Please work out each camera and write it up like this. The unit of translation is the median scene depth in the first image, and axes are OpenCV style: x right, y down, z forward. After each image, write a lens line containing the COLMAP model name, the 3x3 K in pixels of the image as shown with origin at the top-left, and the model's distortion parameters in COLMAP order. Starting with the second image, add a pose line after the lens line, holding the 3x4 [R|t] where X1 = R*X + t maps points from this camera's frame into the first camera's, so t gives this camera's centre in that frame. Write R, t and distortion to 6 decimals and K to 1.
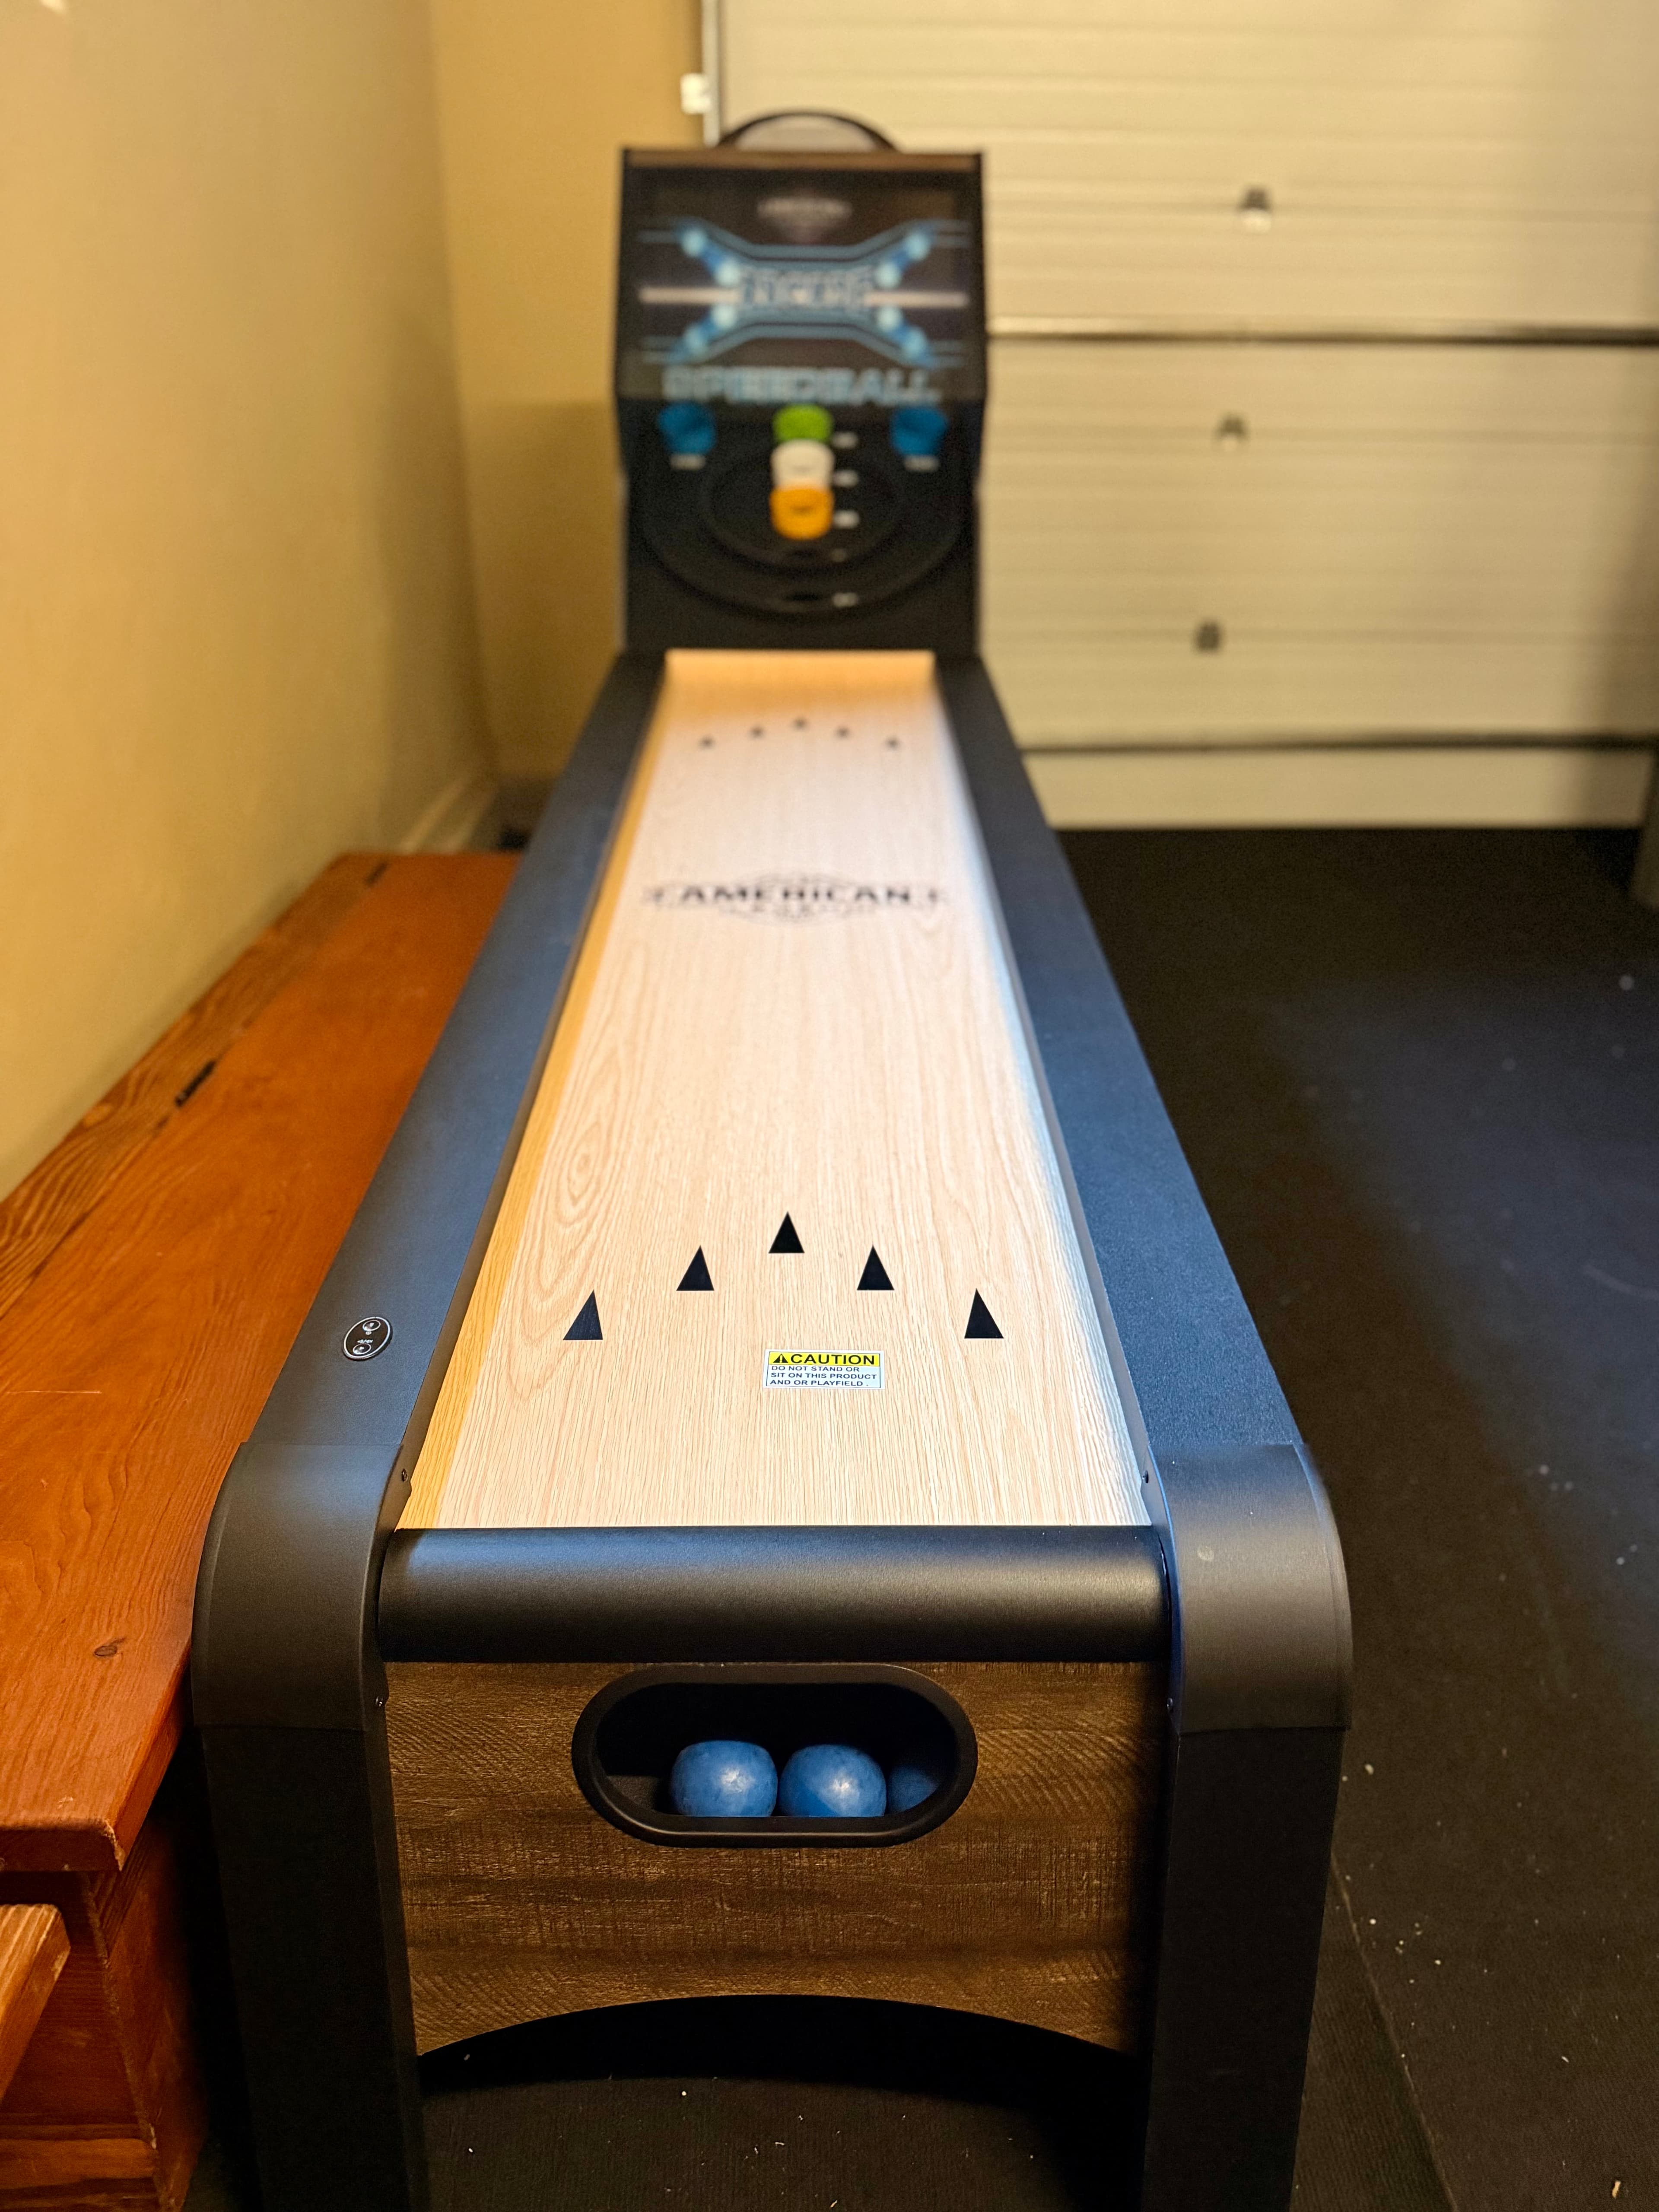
lens RADIAL K [[1589.7, 0, 827.6], [0, 1589.7, 1085.9], [0, 0, 1]] dist [0.026301, -0.053412]
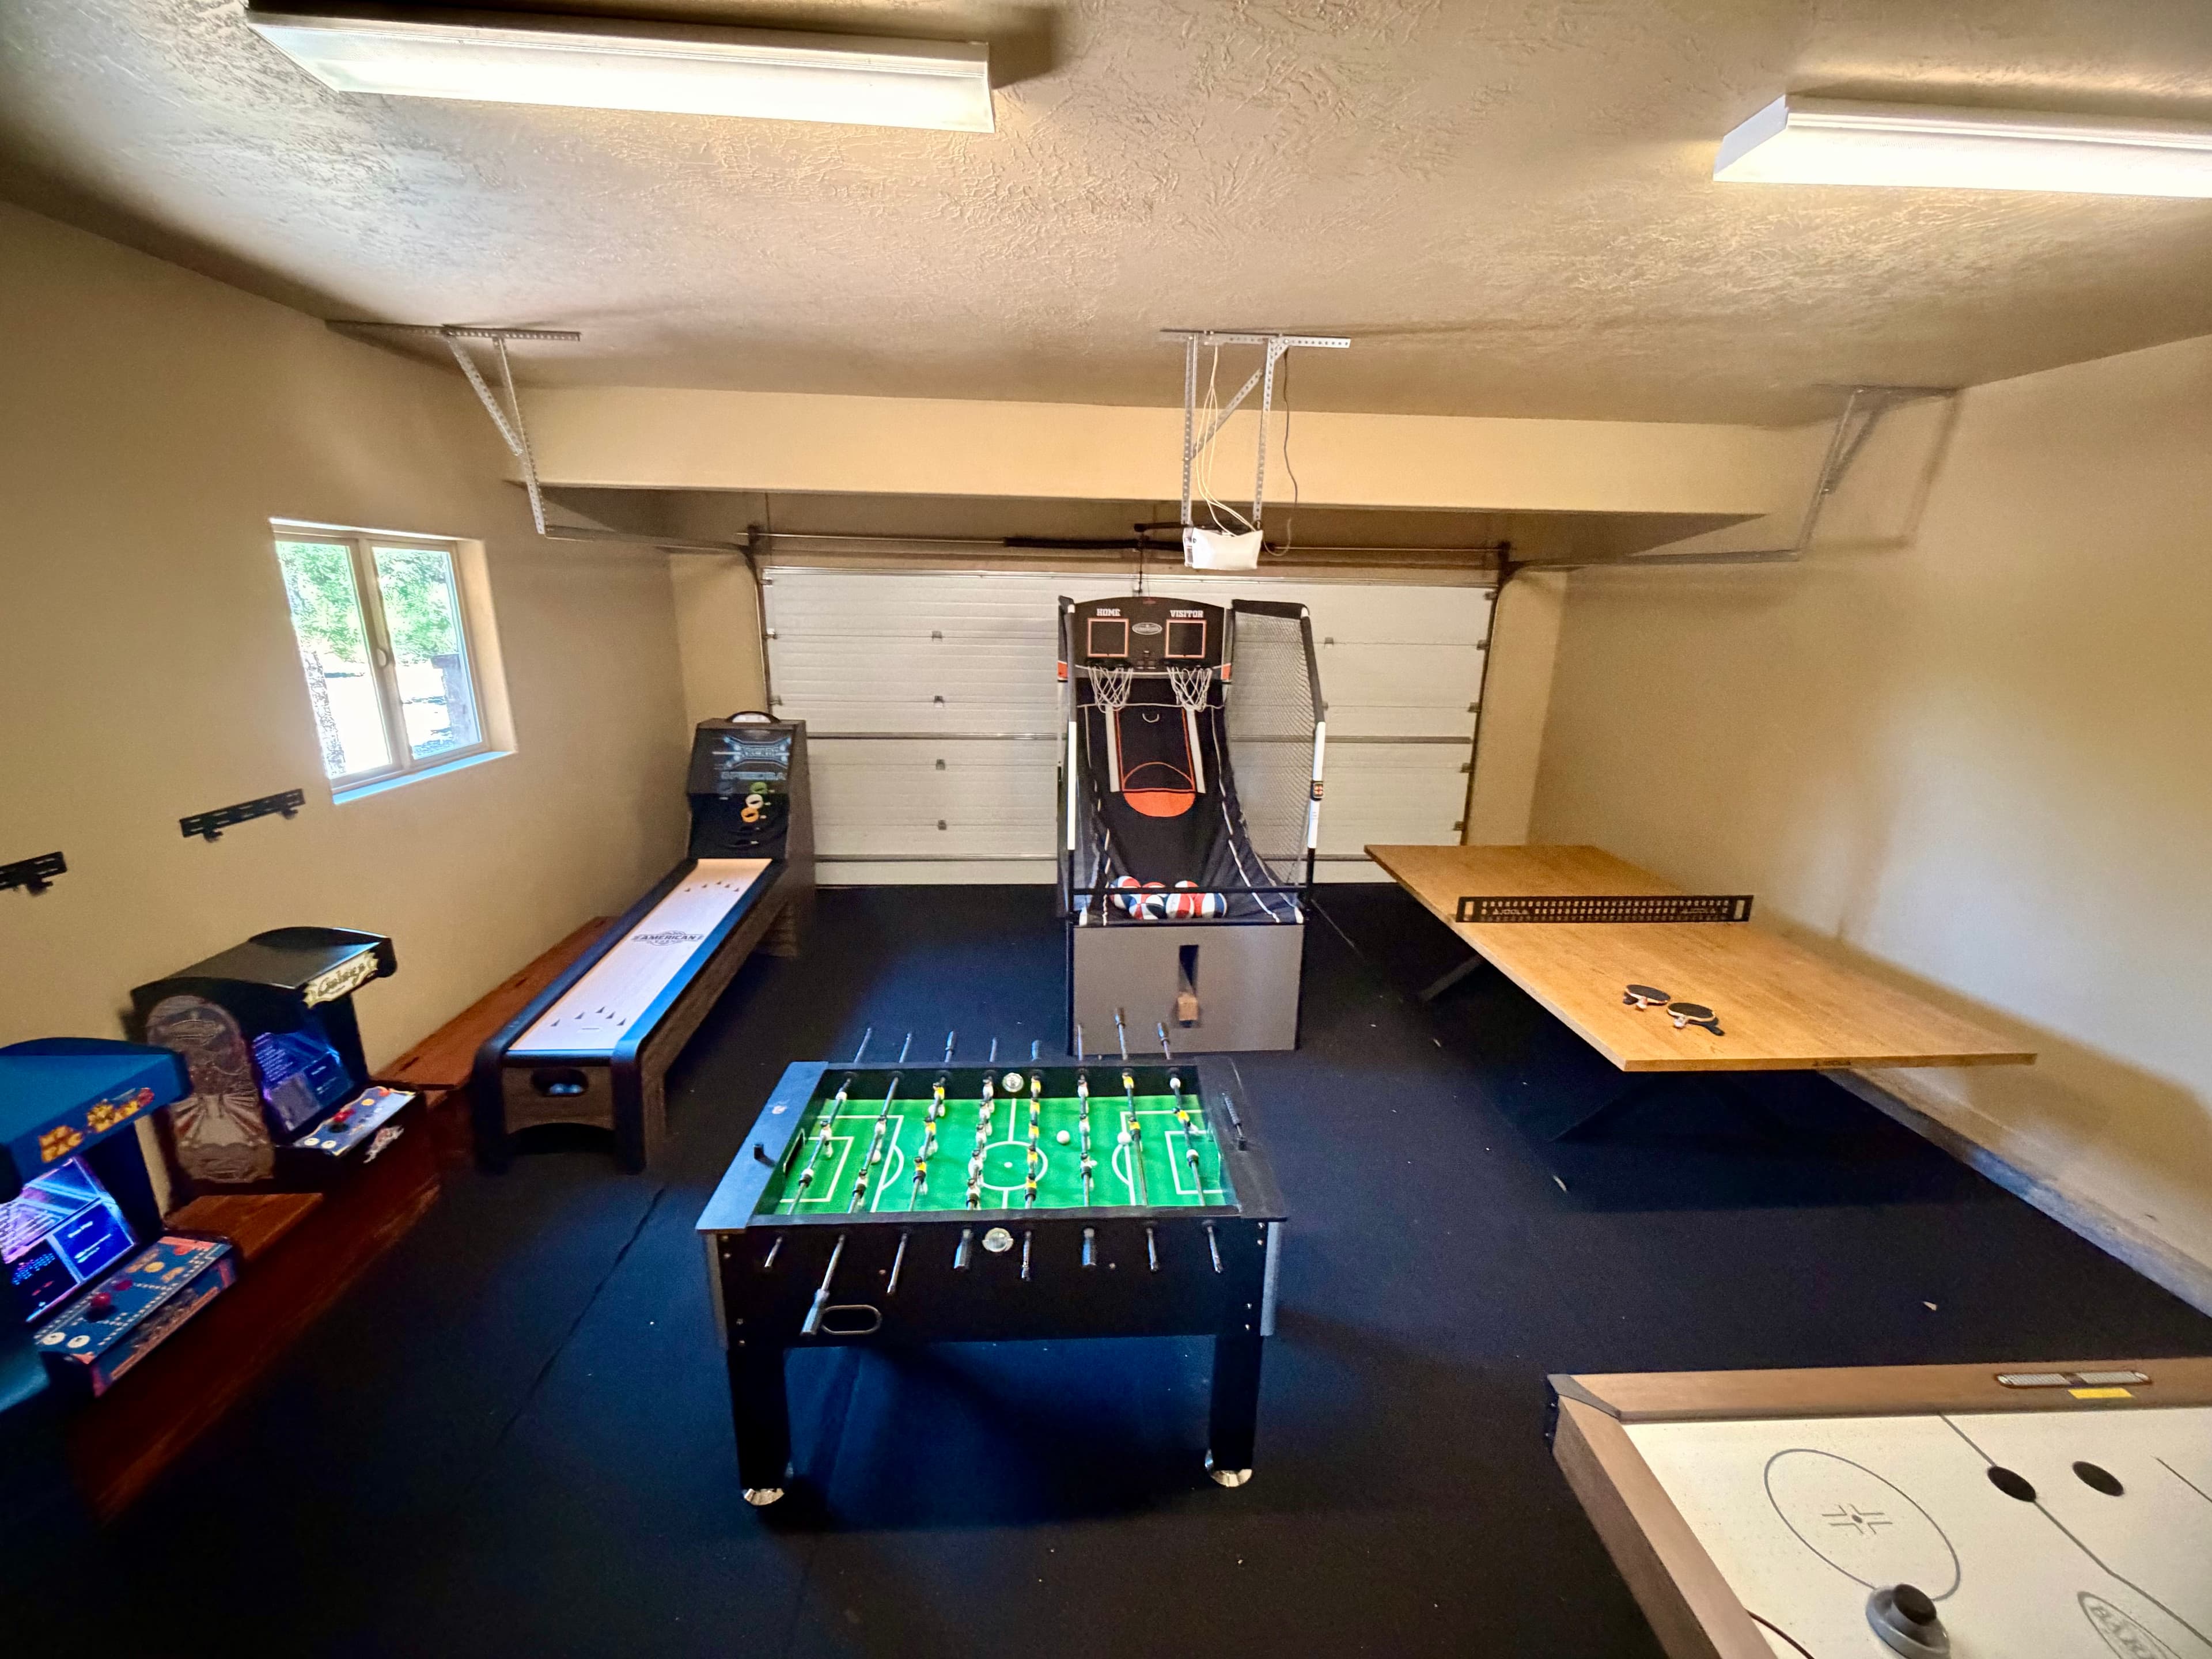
lens RADIAL K [[885.3, 0, 1116.5], [0, 885.3, 827.5], [0, 0, 1]] dist [0.001711, -0.000034]
pose [[0.998718, 0.002104, 0.050577, 0.903955], [0.005751, 0.987952, -0.154652, -0.026889], [-0.050293, 0.154745, 0.986674, -1.281554]]
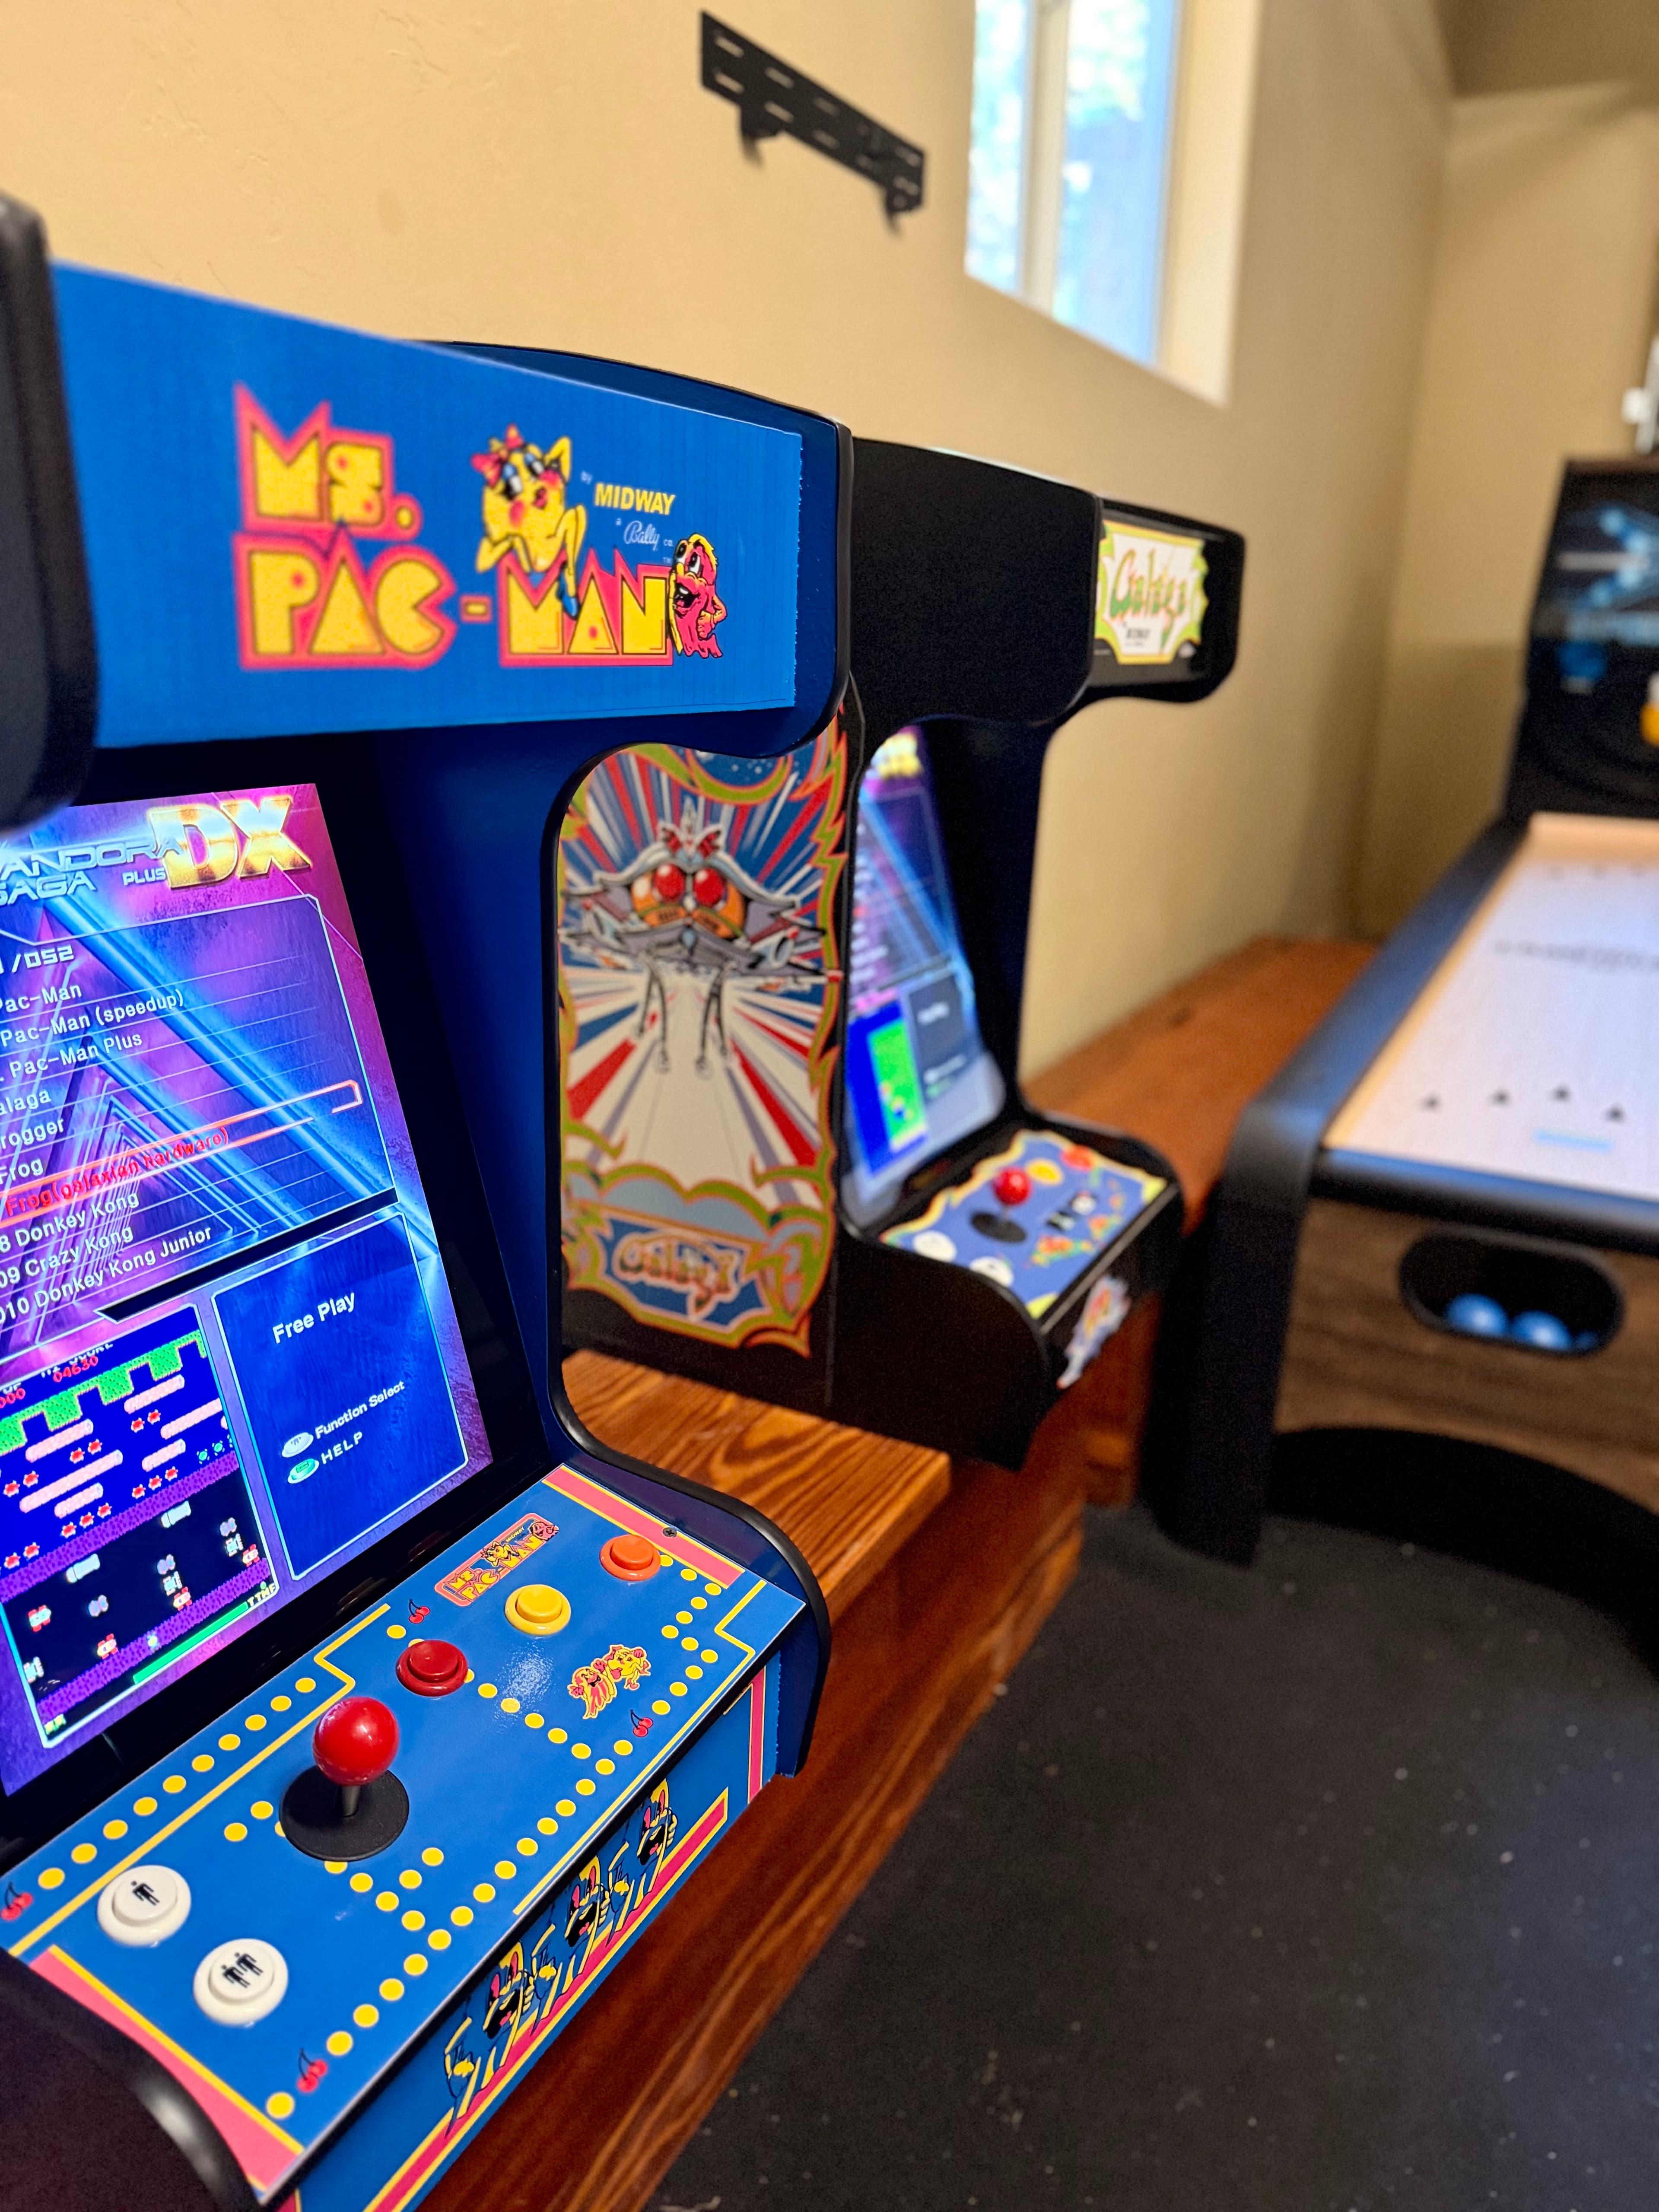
lens RADIAL K [[1589.7, 0, 827.6], [0, 1589.7, 1085.9], [0, 0, 1]] dist [0.026301, -0.053412]
pose [[0.871165, 0.153006, -0.466542, 0.044344], [-0.217653, 0.972086, -0.087616, 0.215486], [0.440113, 0.177872, 0.880149, -0.434255]]
